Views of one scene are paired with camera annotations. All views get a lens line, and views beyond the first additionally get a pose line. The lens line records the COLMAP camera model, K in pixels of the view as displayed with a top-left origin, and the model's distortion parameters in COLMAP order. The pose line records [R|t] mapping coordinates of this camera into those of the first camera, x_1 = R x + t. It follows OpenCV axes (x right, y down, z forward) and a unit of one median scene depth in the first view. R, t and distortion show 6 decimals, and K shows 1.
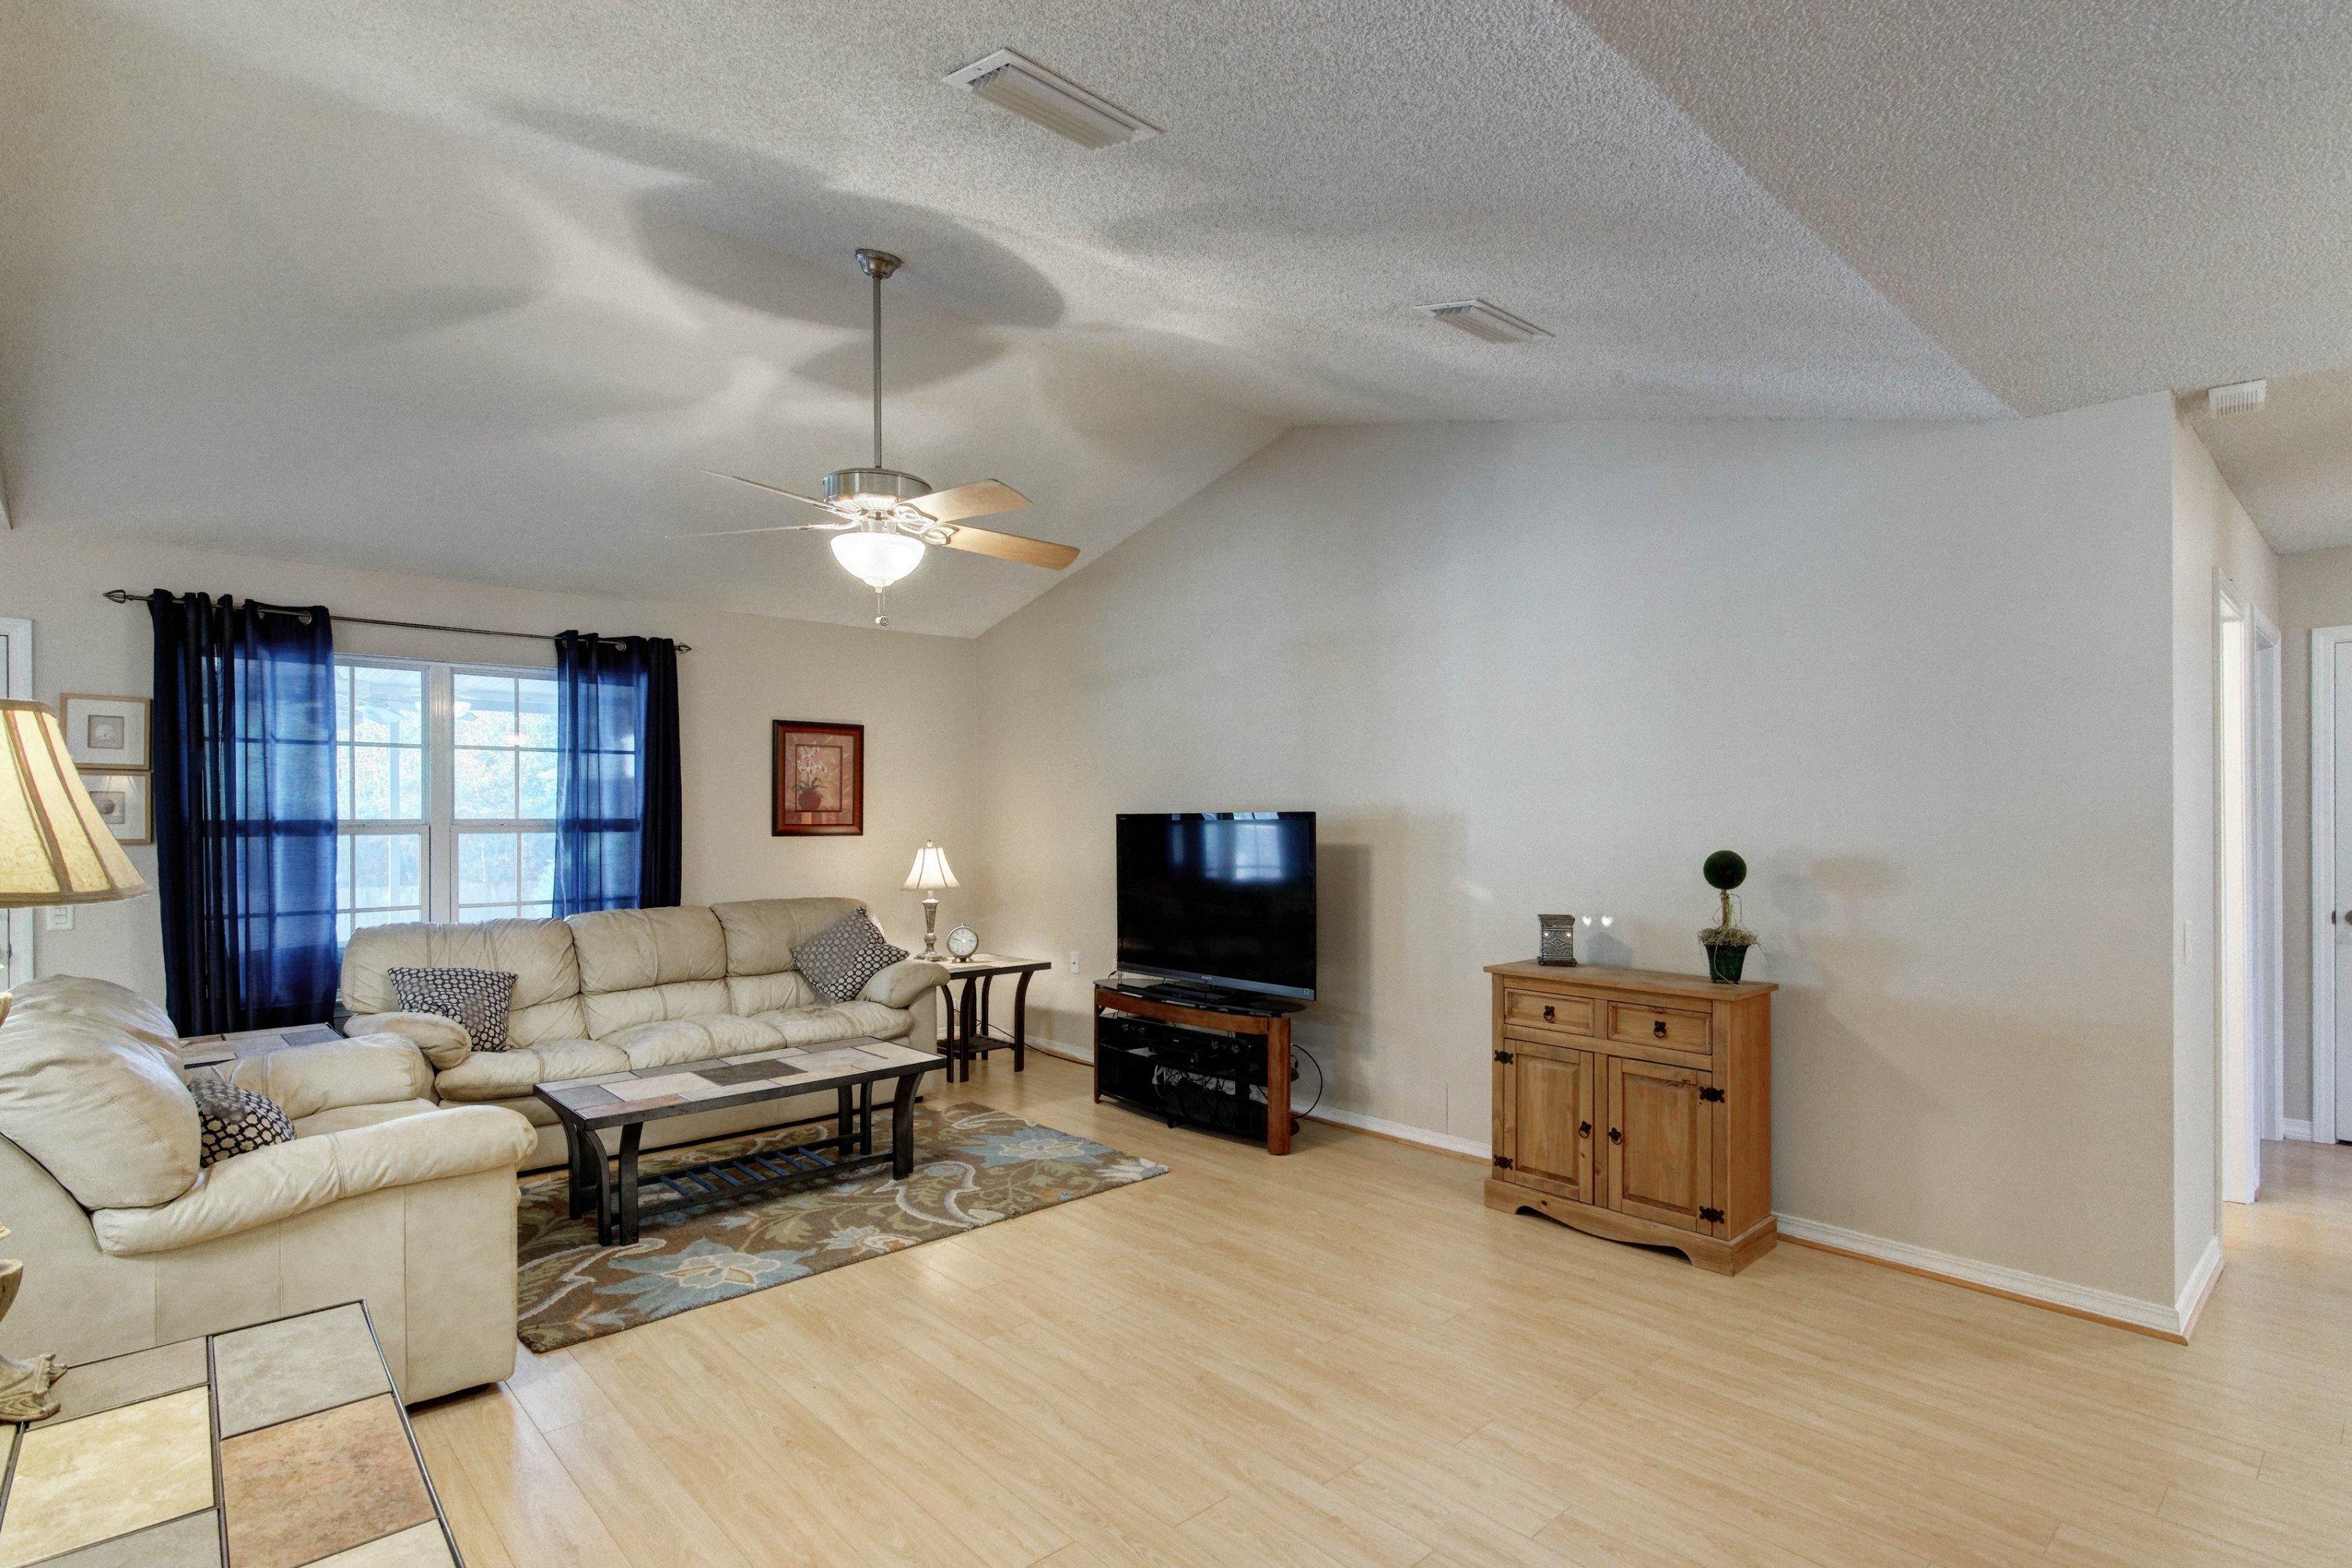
lens RADIAL K [[1152.5, 0, 1185.2], [0, 1152.5, 816.7], [0, 0, 1]] dist [0.009102, -0.005625]
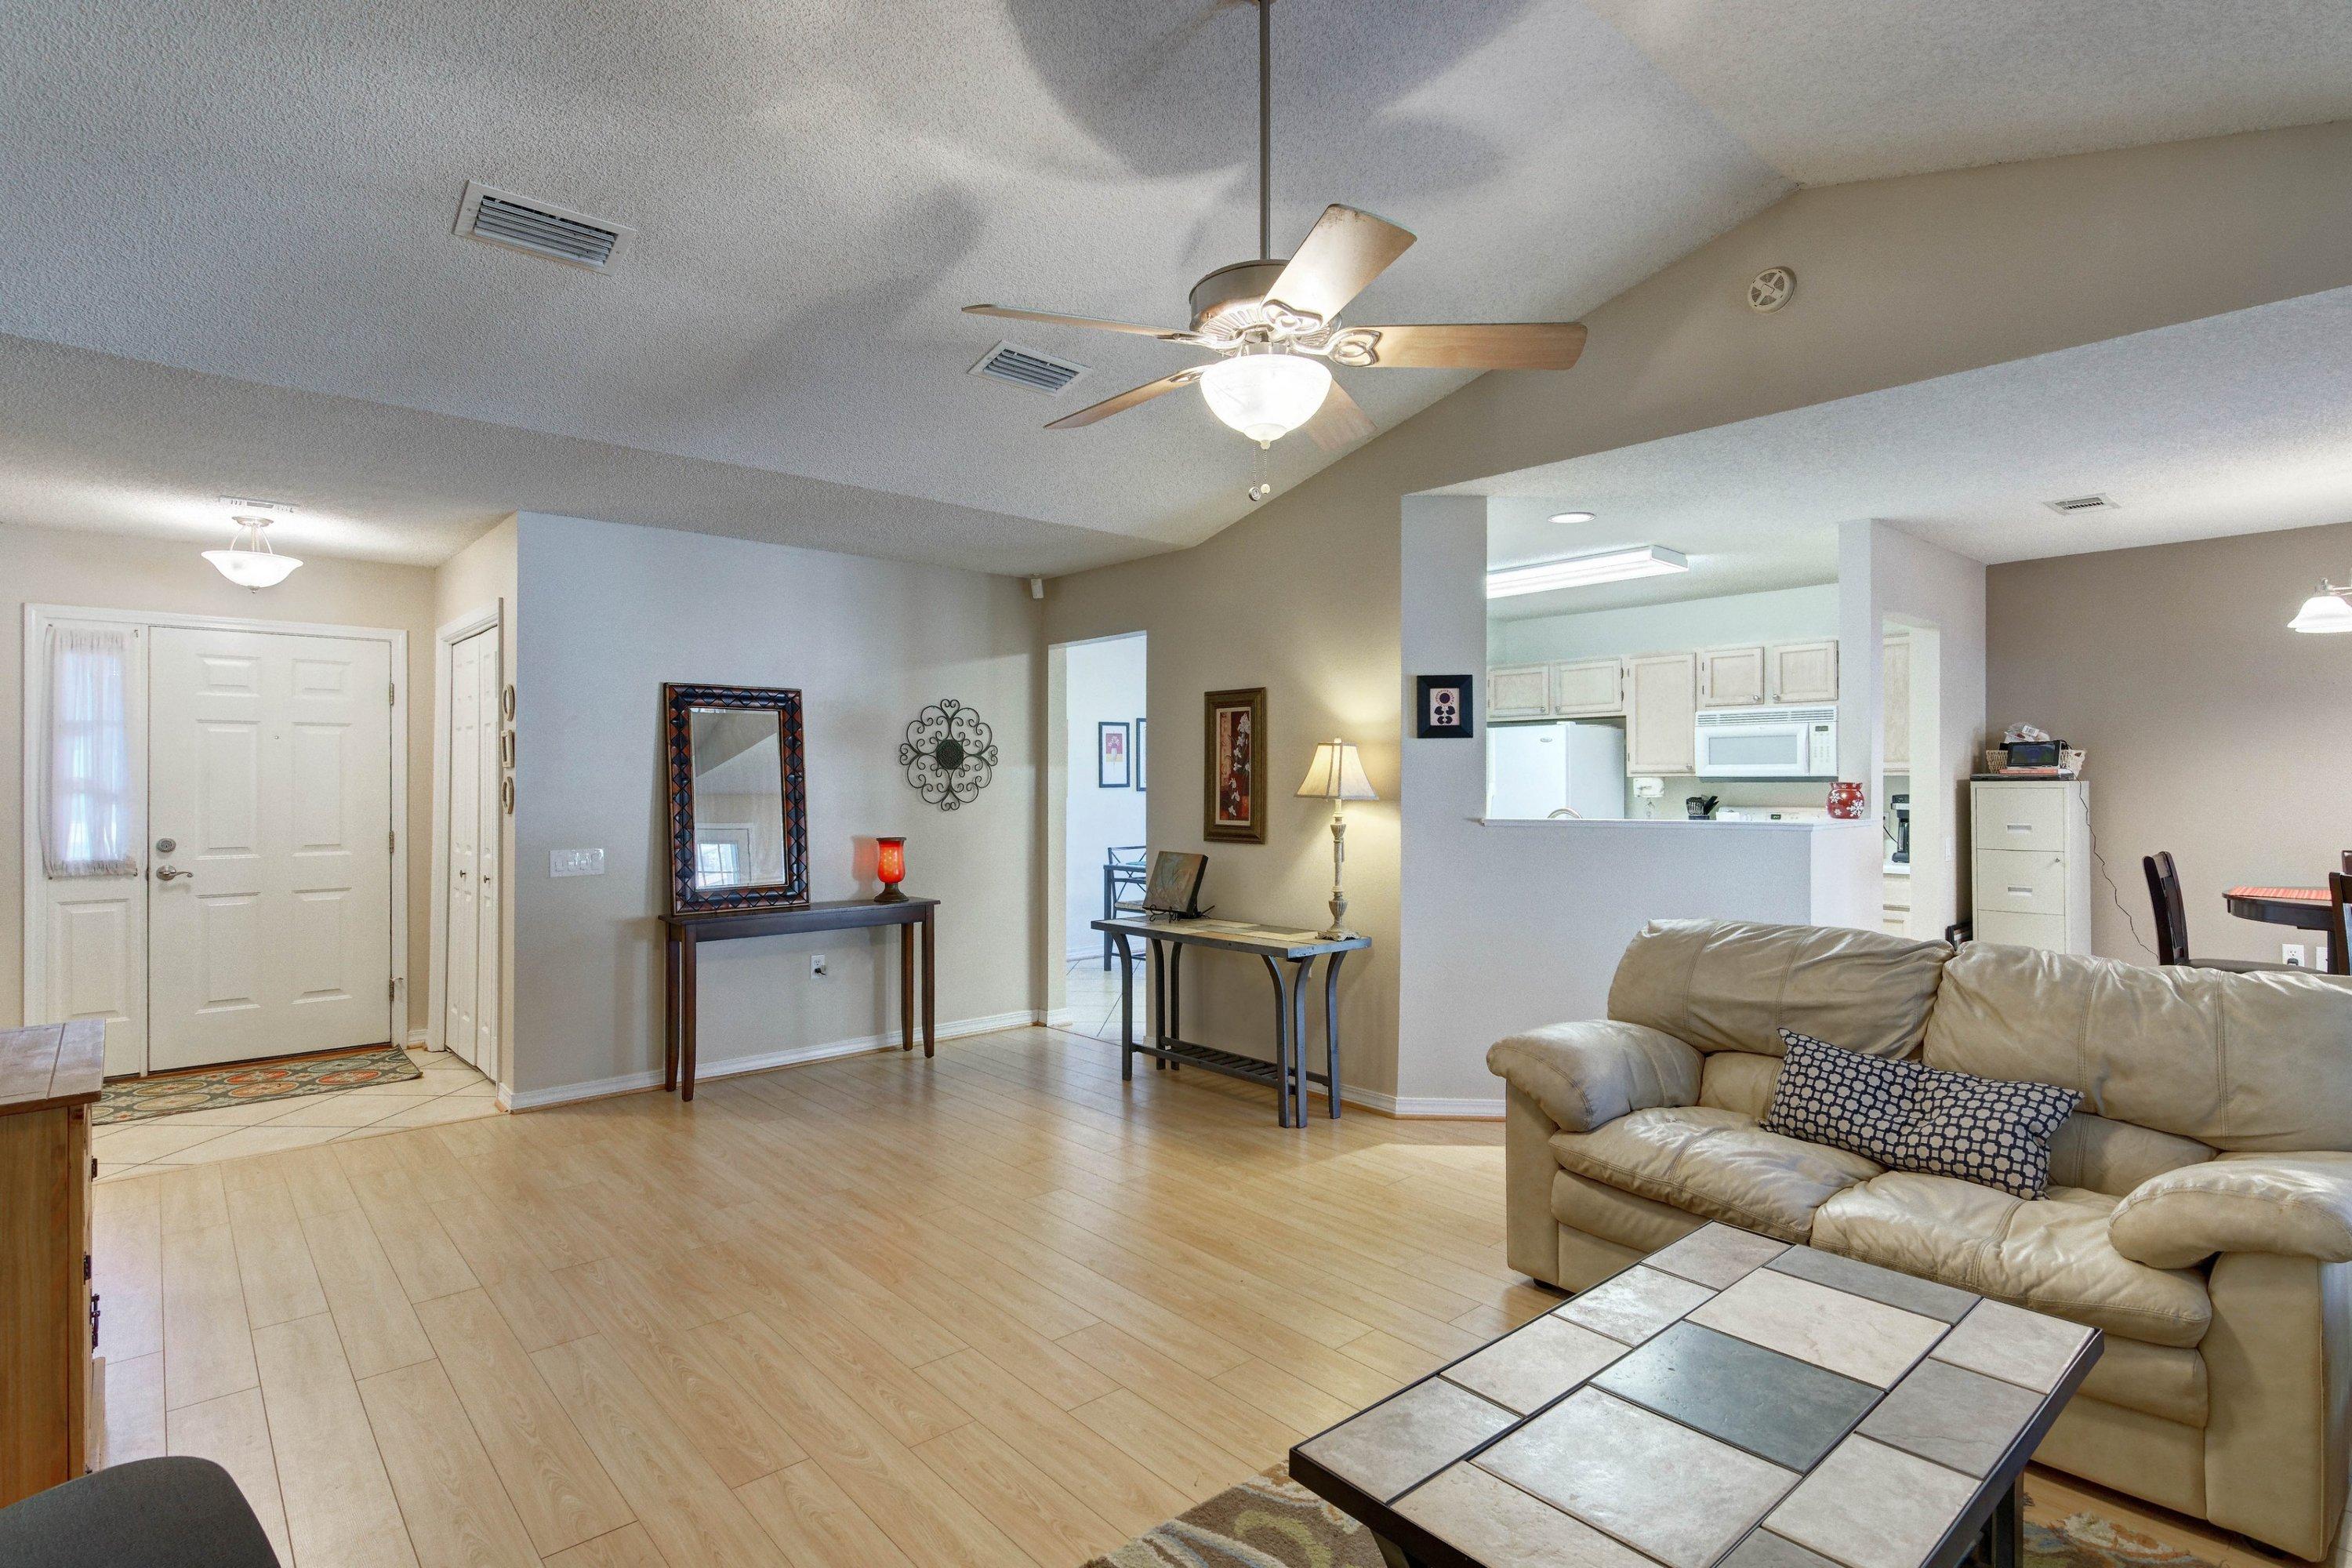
lens RADIAL K [[1152.5, 0, 1177.8], [0, 1152.5, 776.3], [0, 0, 1]] dist [0.009102, -0.005625]
pose [[-0.999842, 0.005735, 0.016831, -0.175853], [0.005708, 0.999982, -0.001648, 0.003546], [-0.016840, -0.001552, -0.999857, 1.331958]]
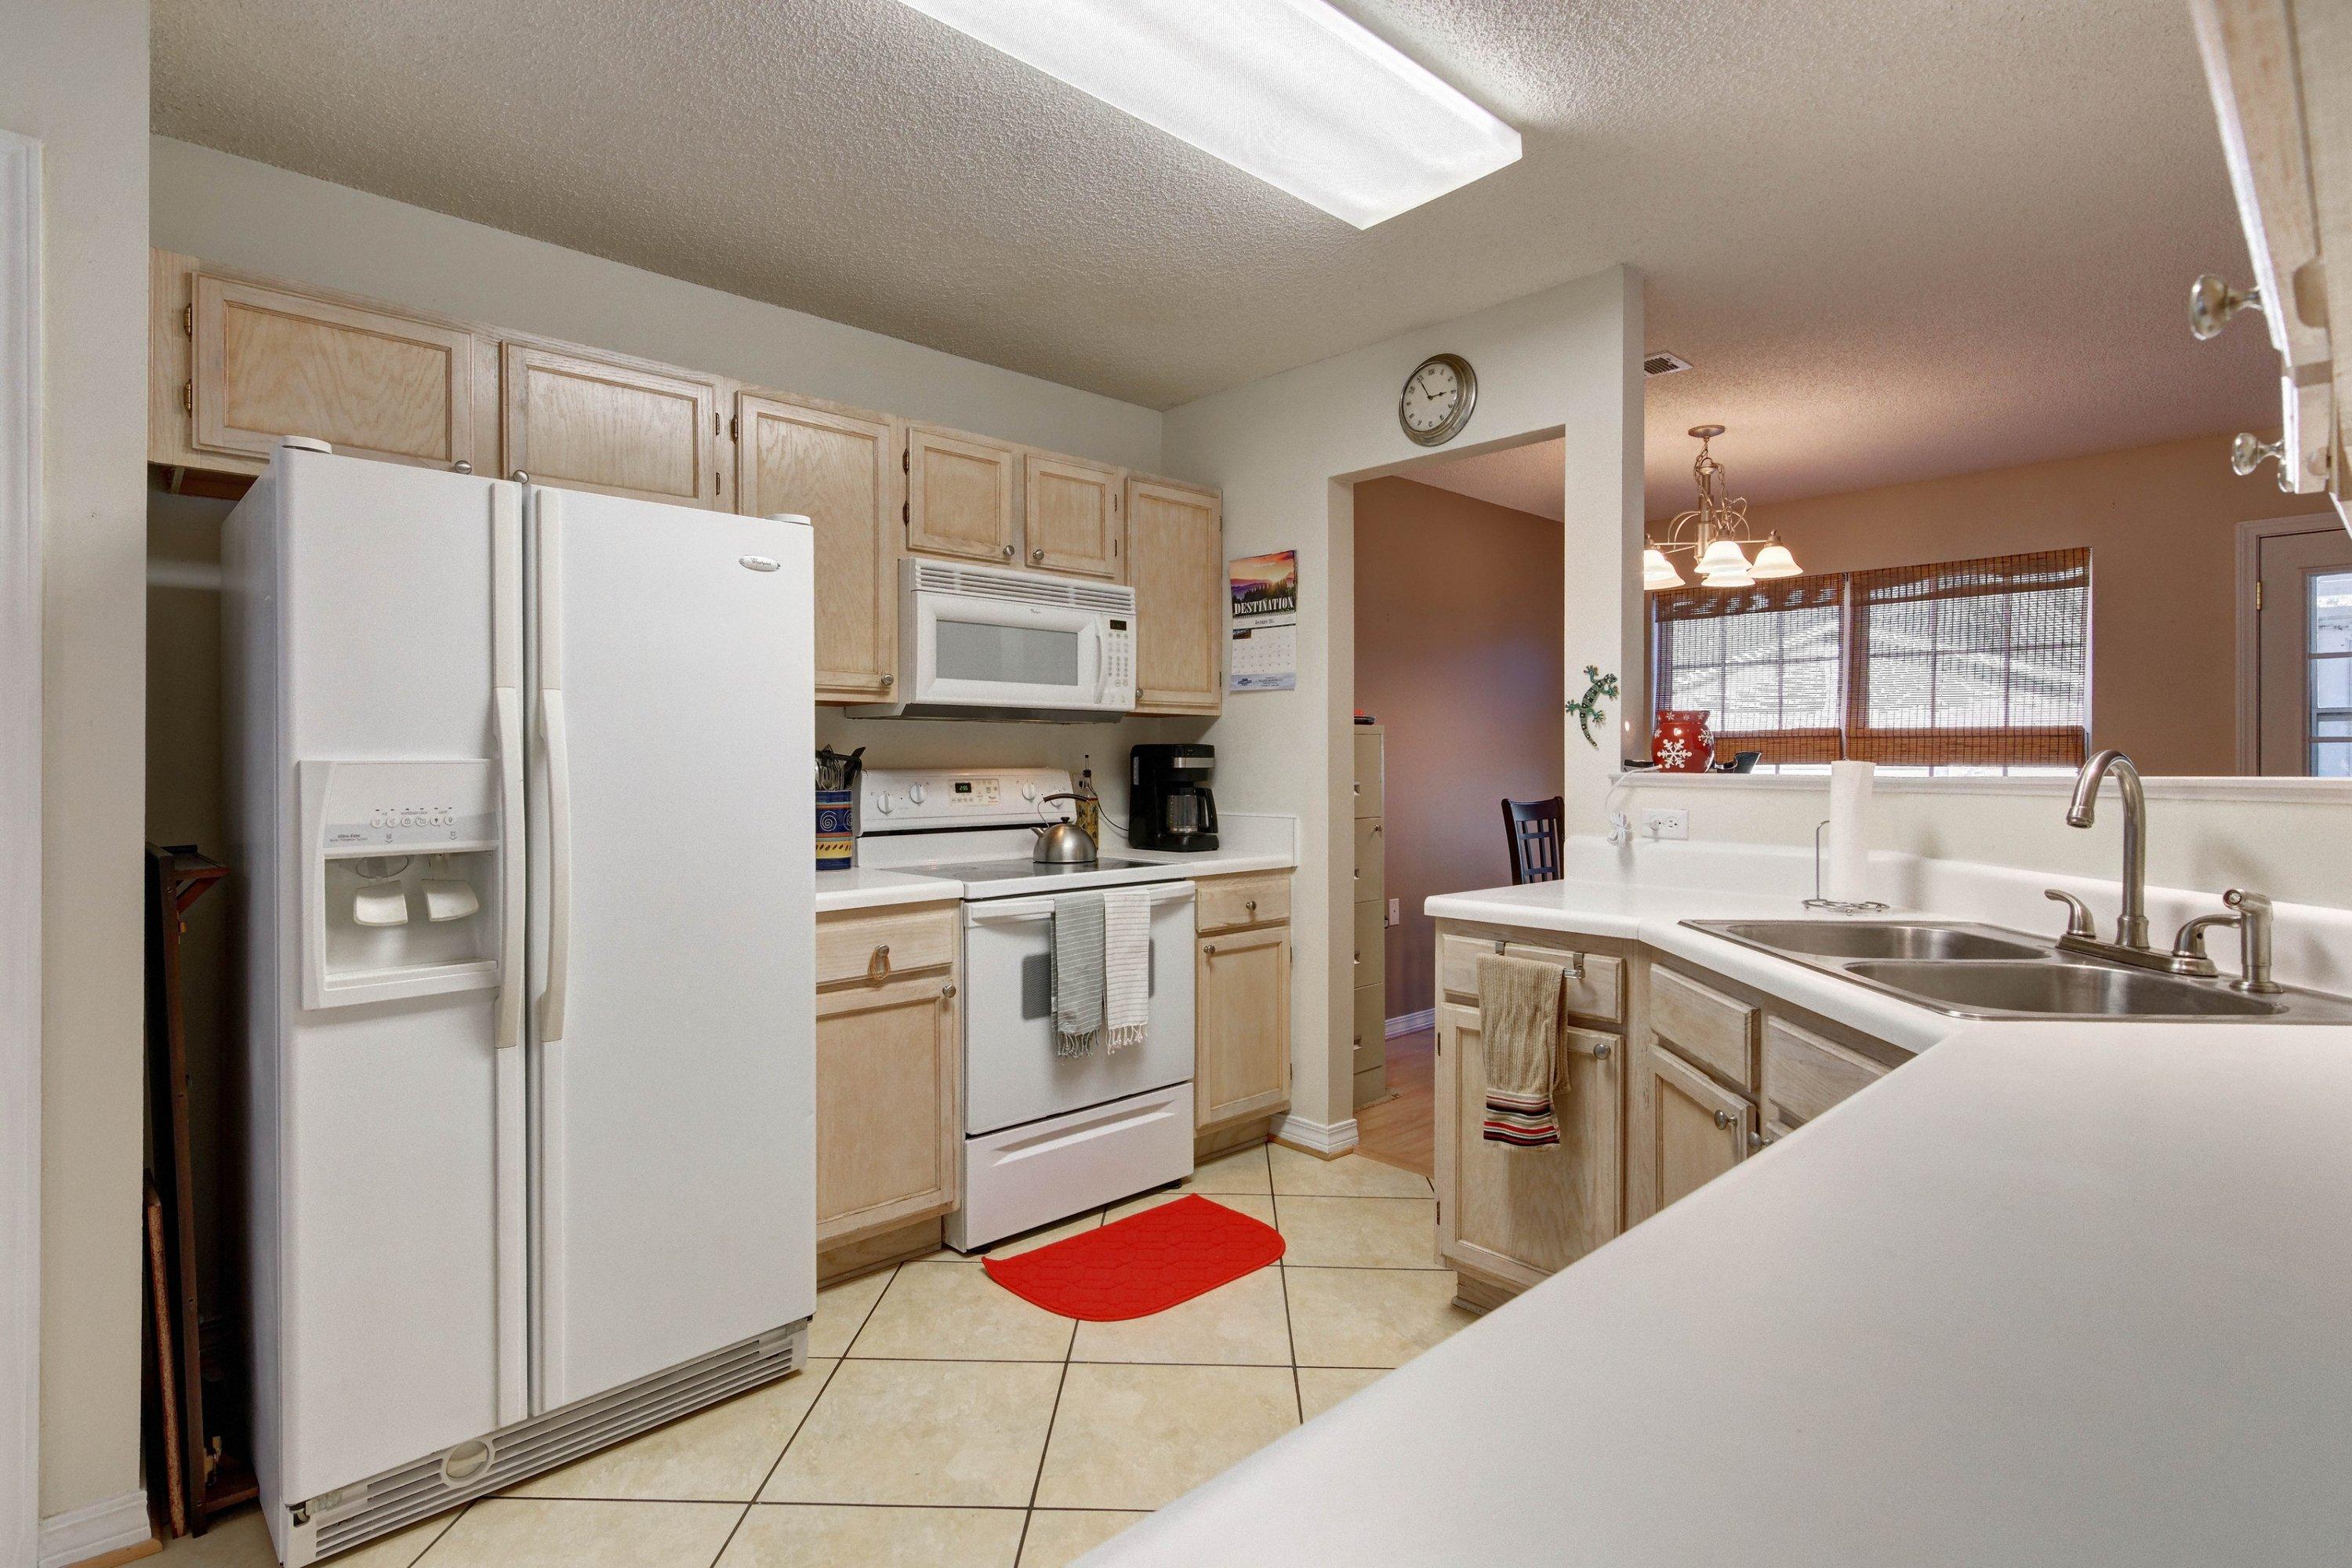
lens RADIAL K [[1152.5, 0, 1178.5], [0, 1152.5, 759.3], [0, 0, 1]] dist [0.009102, -0.005625]
pose [[0.005543, 0.003555, -0.999978, -0.152191], [-0.003043, 0.999989, 0.003538, 0.036290], [0.999980, 0.003023, 0.005554, -0.070796]]
